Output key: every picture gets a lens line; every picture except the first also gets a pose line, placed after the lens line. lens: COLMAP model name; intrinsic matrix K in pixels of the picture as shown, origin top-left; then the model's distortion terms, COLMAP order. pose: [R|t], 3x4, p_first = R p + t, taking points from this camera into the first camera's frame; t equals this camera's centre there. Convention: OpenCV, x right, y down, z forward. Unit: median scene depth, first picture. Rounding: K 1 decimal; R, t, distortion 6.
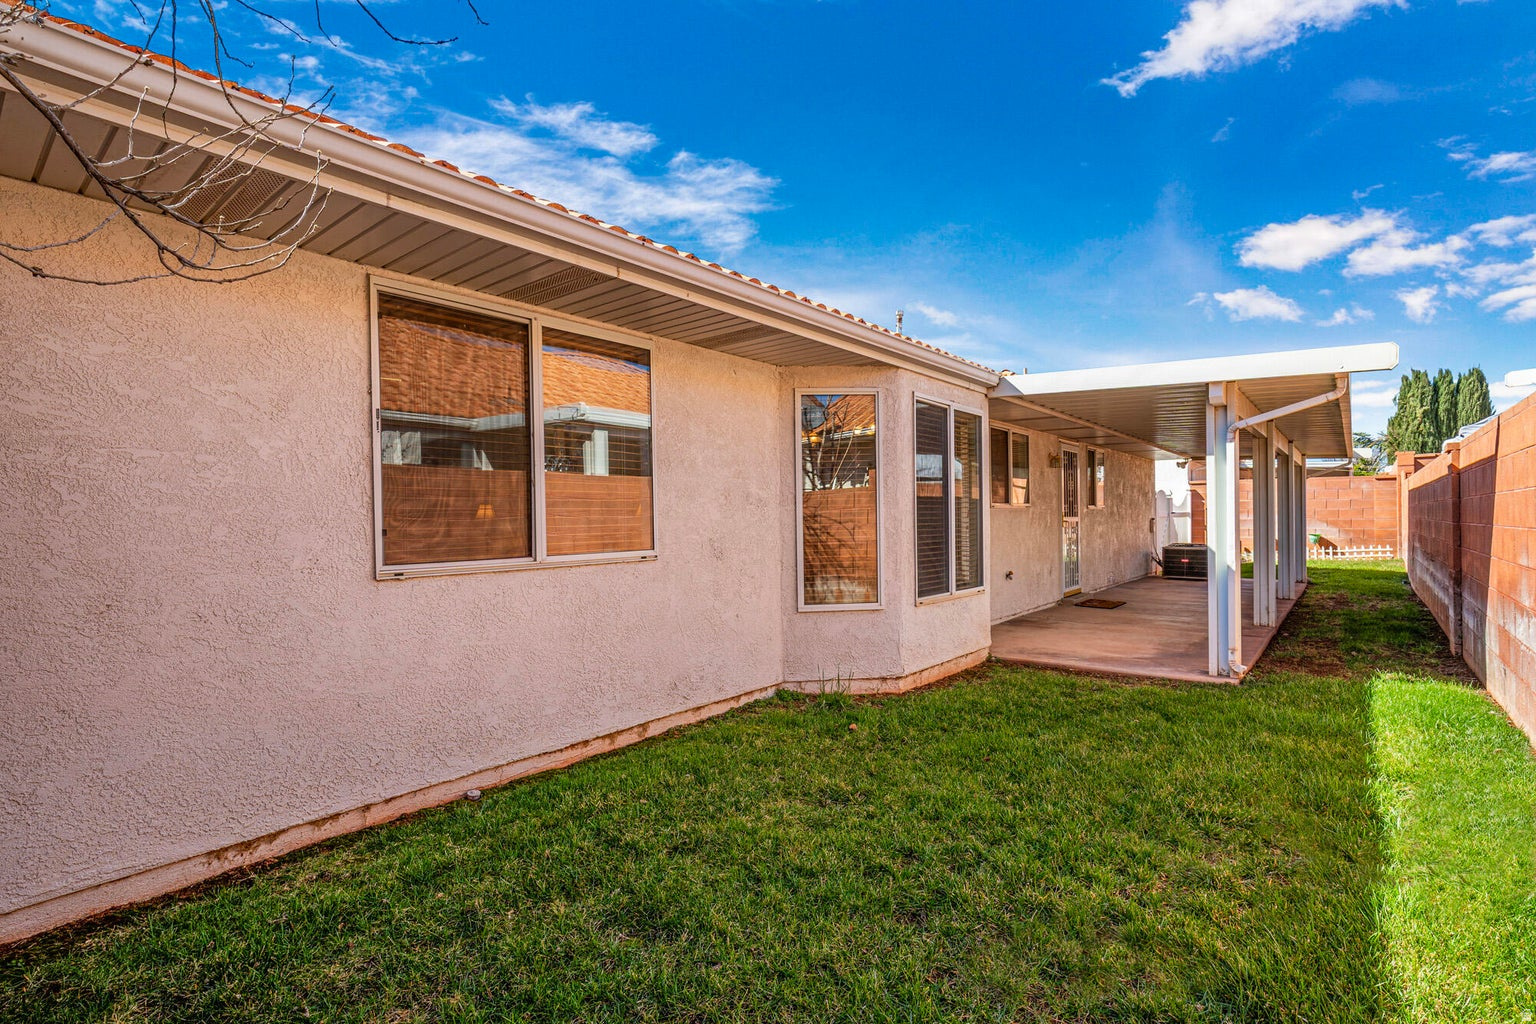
lens RADIAL K [[715.2, 0, 768.8], [0, 715.2, 513.8], [0, 0, 1]] dist [-0.000597, -0.000004]
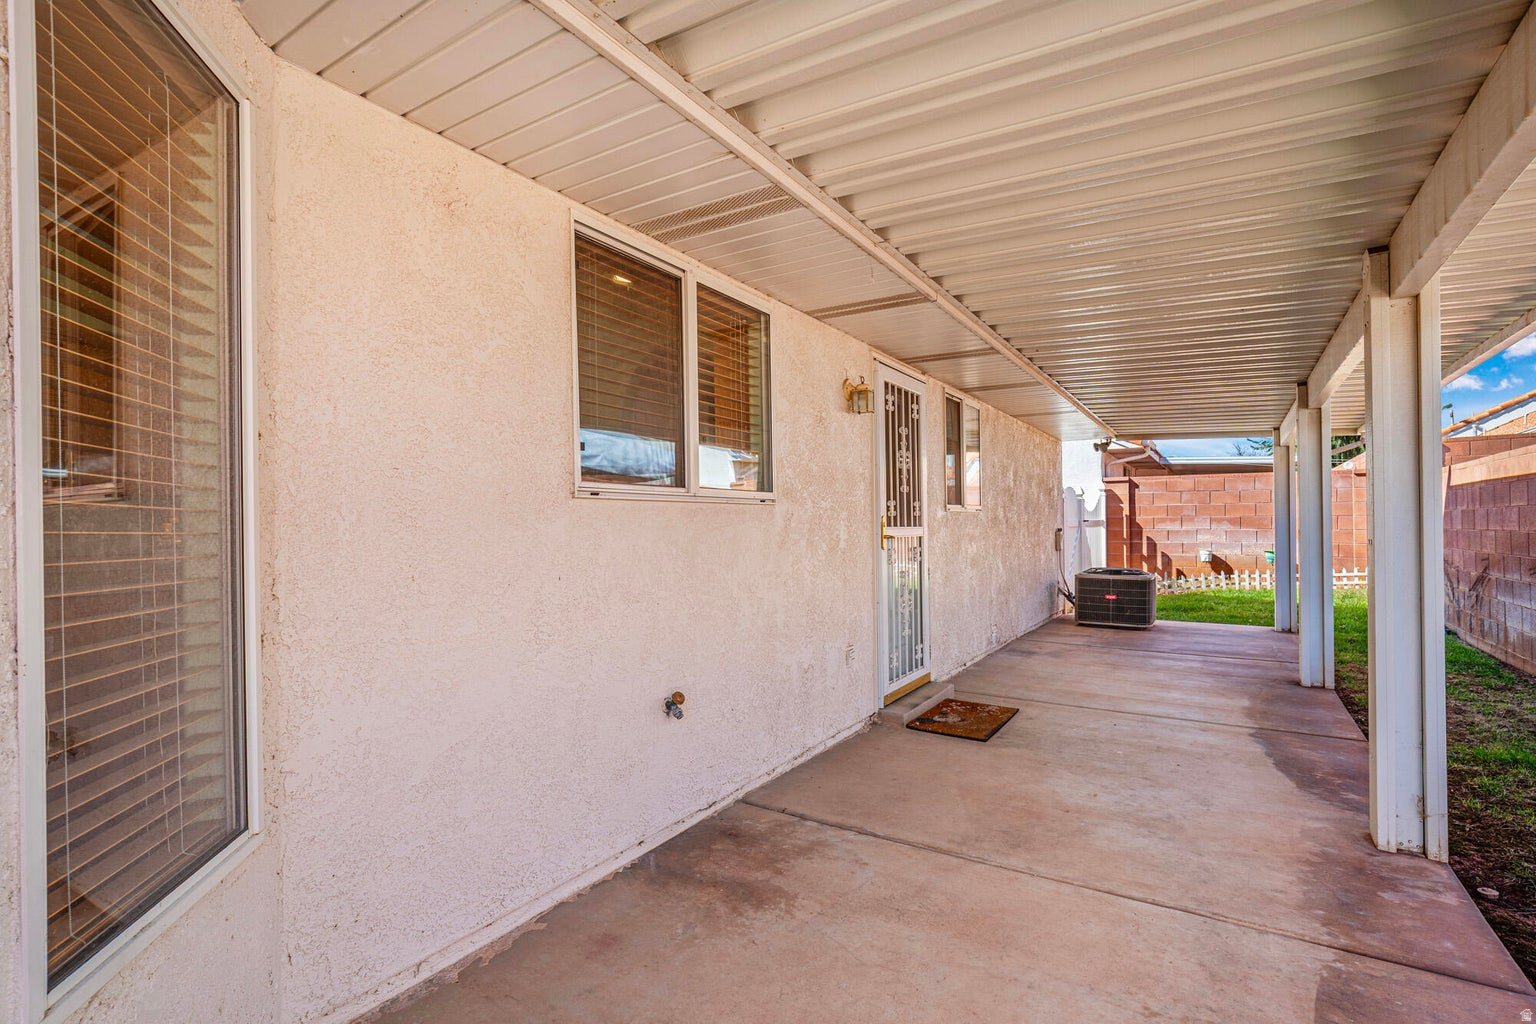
lens RADIAL K [[715.2, 0, 766.9], [0, 715.2, 519.2], [0, 0, 1]] dist [-0.000597, -0.000004]
pose [[0.993081, -0.001515, 0.117421, 0.211287], [0.002410, 0.999969, -0.007480, 0.001803], [-0.117406, 0.007711, 0.993054, 0.414494]]
